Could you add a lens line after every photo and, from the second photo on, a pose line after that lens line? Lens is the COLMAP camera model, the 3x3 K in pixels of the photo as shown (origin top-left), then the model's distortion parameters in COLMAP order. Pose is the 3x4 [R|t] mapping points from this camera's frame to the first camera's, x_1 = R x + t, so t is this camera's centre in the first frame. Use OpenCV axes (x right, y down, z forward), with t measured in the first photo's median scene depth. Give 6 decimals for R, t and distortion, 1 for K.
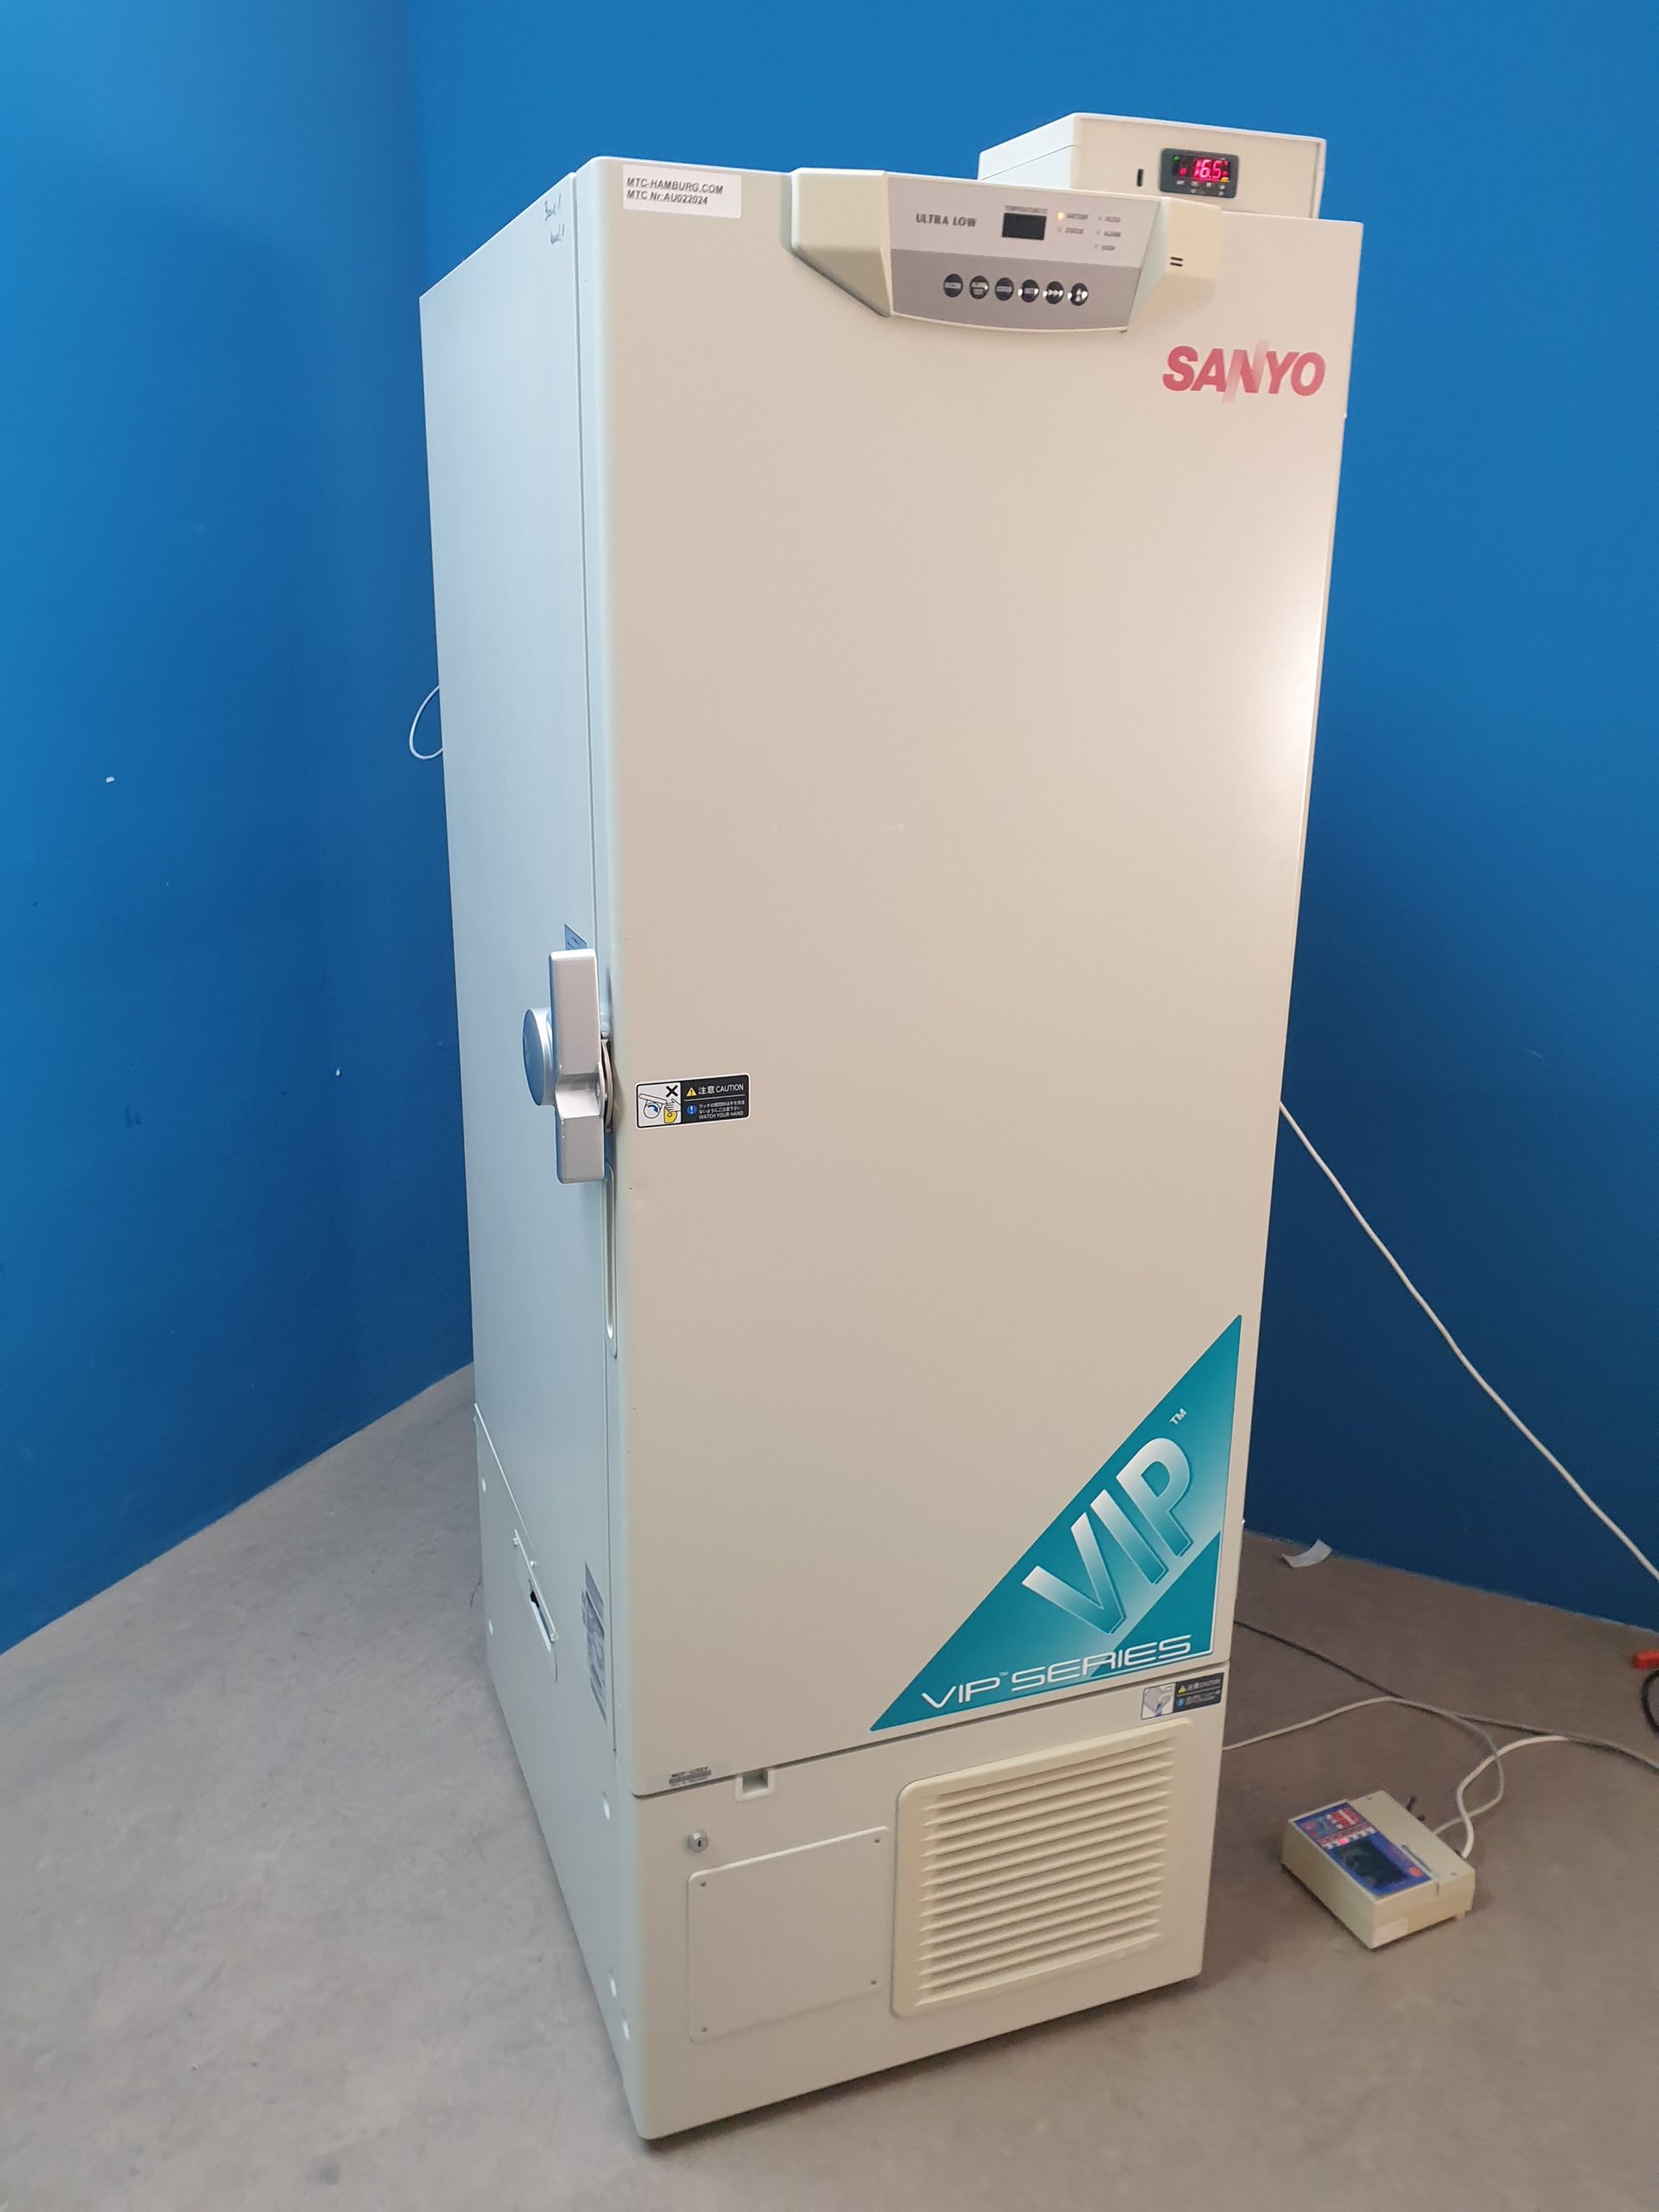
lens RADIAL K [[1780.8, 0, 820.2], [0, 1780.8, 1093.5], [0, 0, 1]] dist [-0.006648, 0.028275]
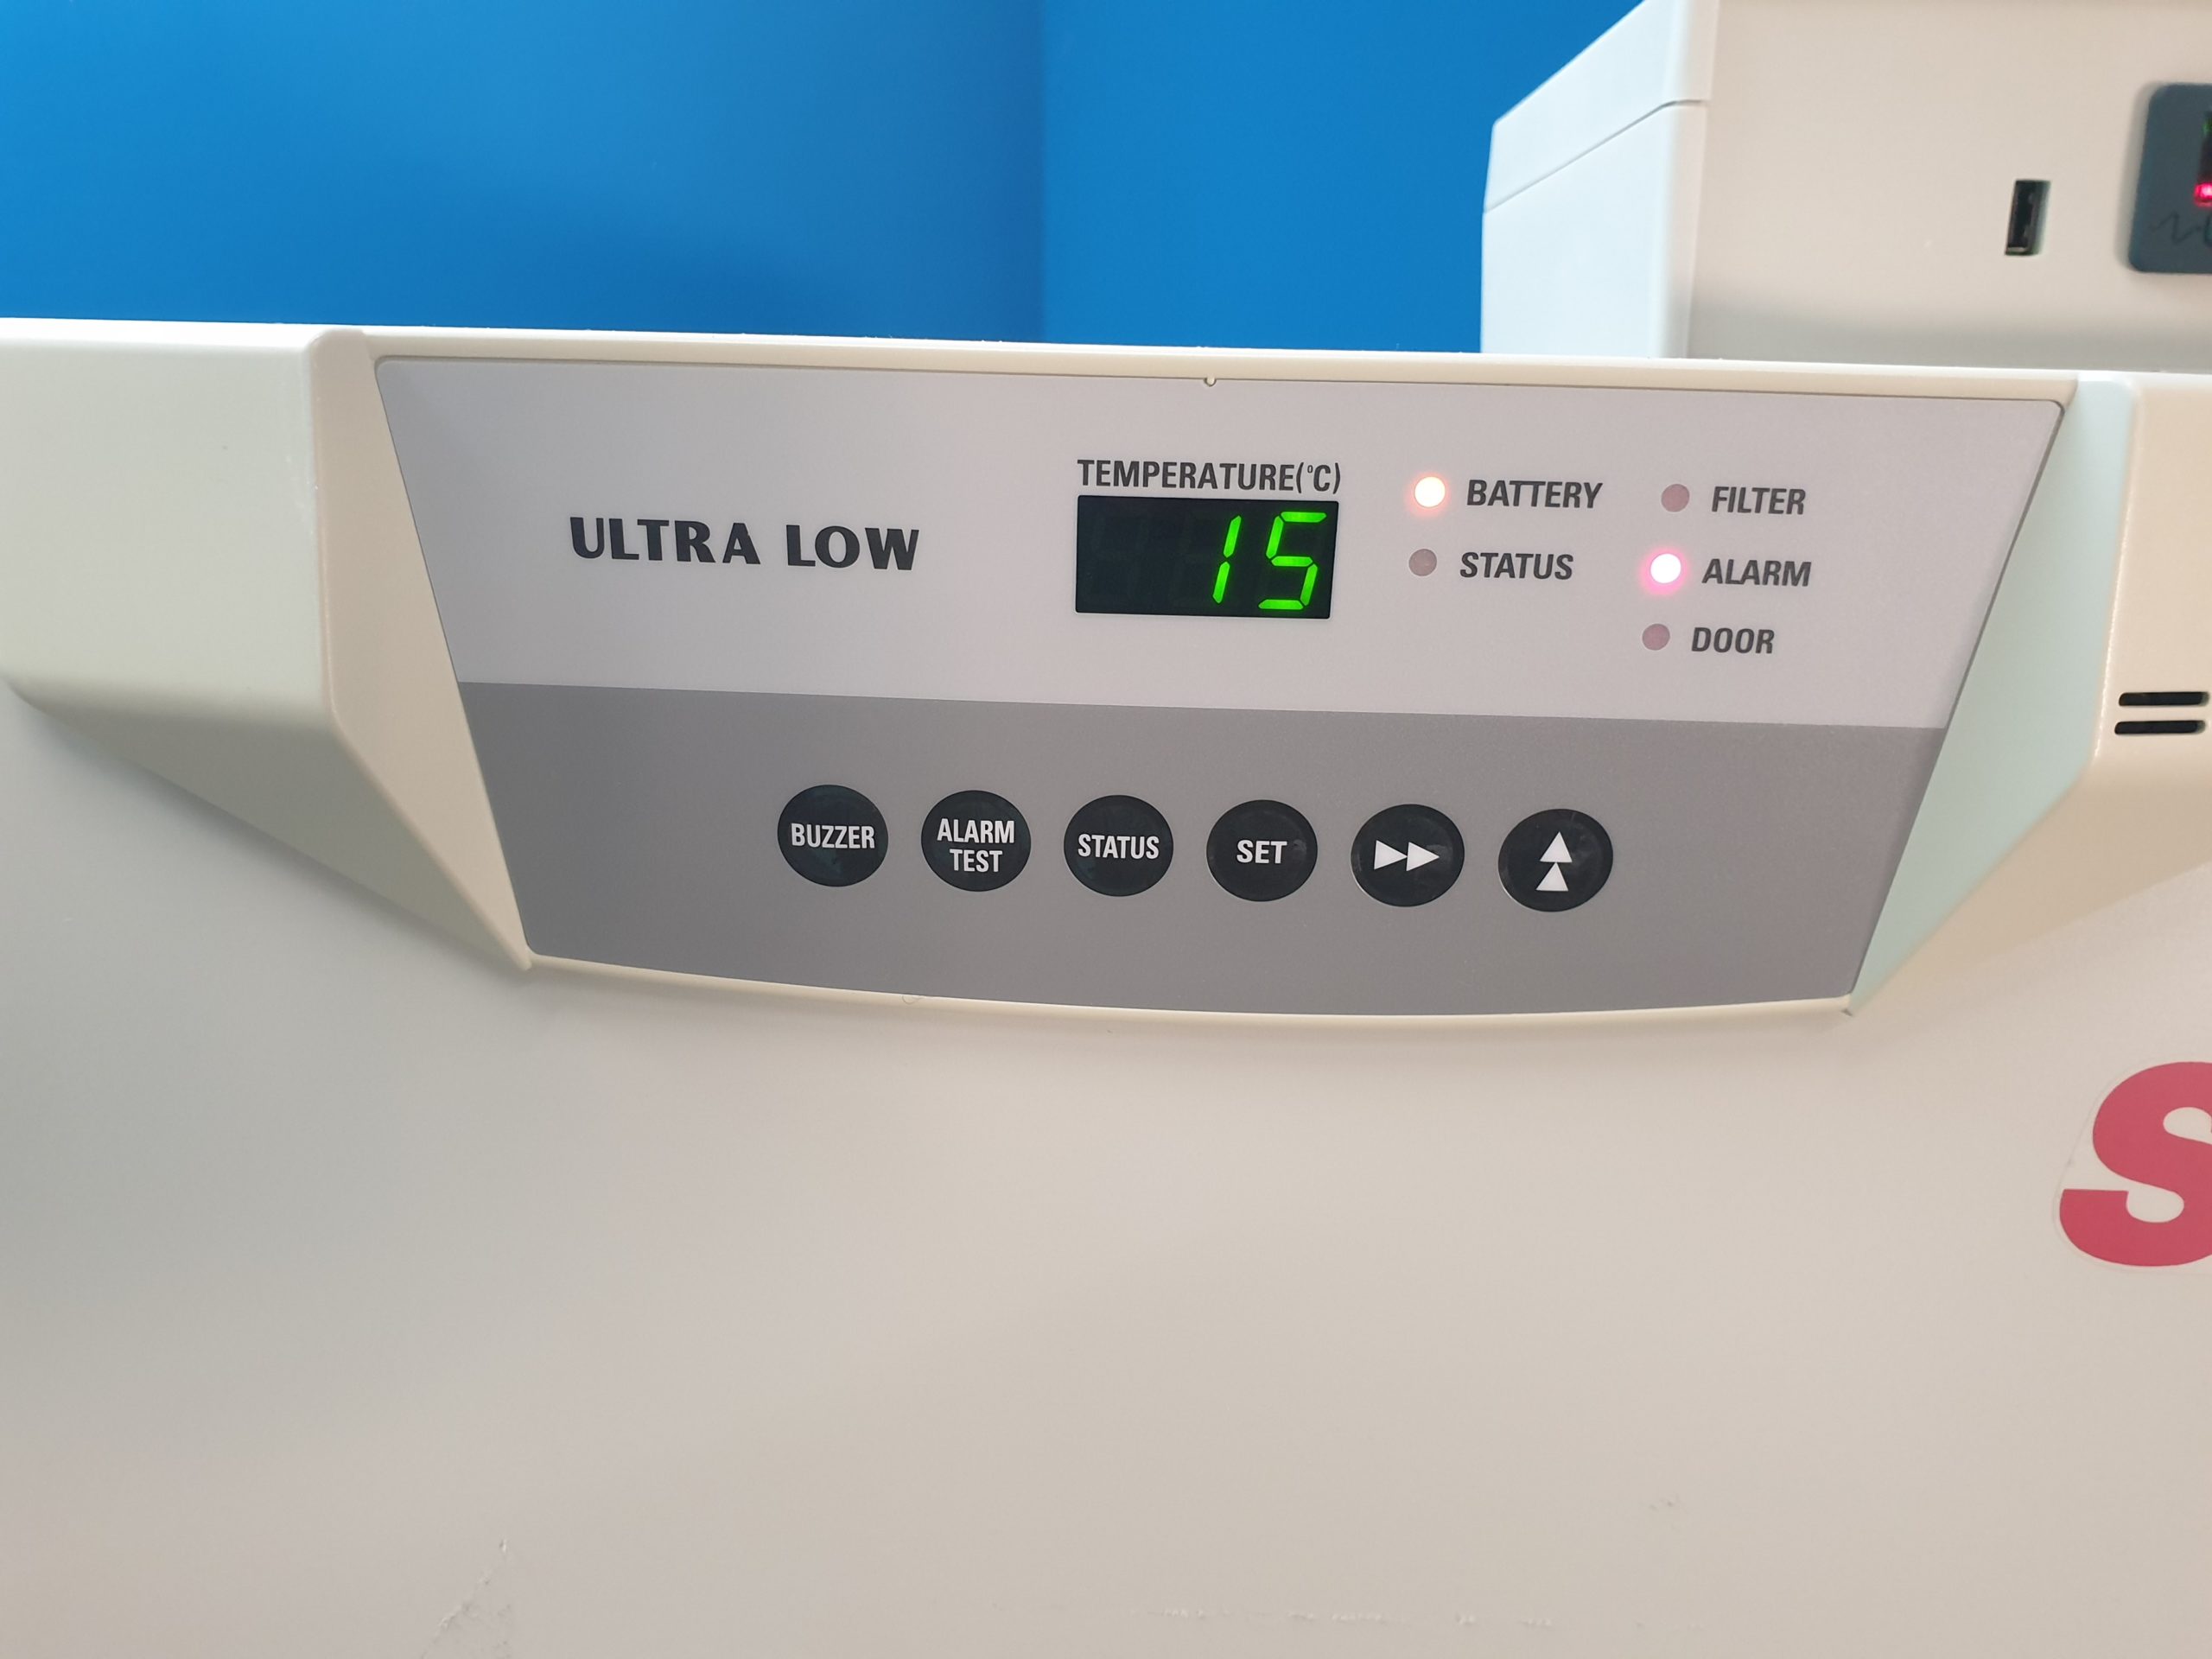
lens RADIAL K [[1780.8, 0, 1089.5], [0, 1780.8, 811.2], [0, 0, 1]] dist [-0.006648, 0.028275]
pose [[0.927357, 0.086043, -0.364151, 0.157081], [-0.123020, 0.989211, -0.079553, -0.405615], [0.353377, 0.118571, 0.927936, 0.756111]]
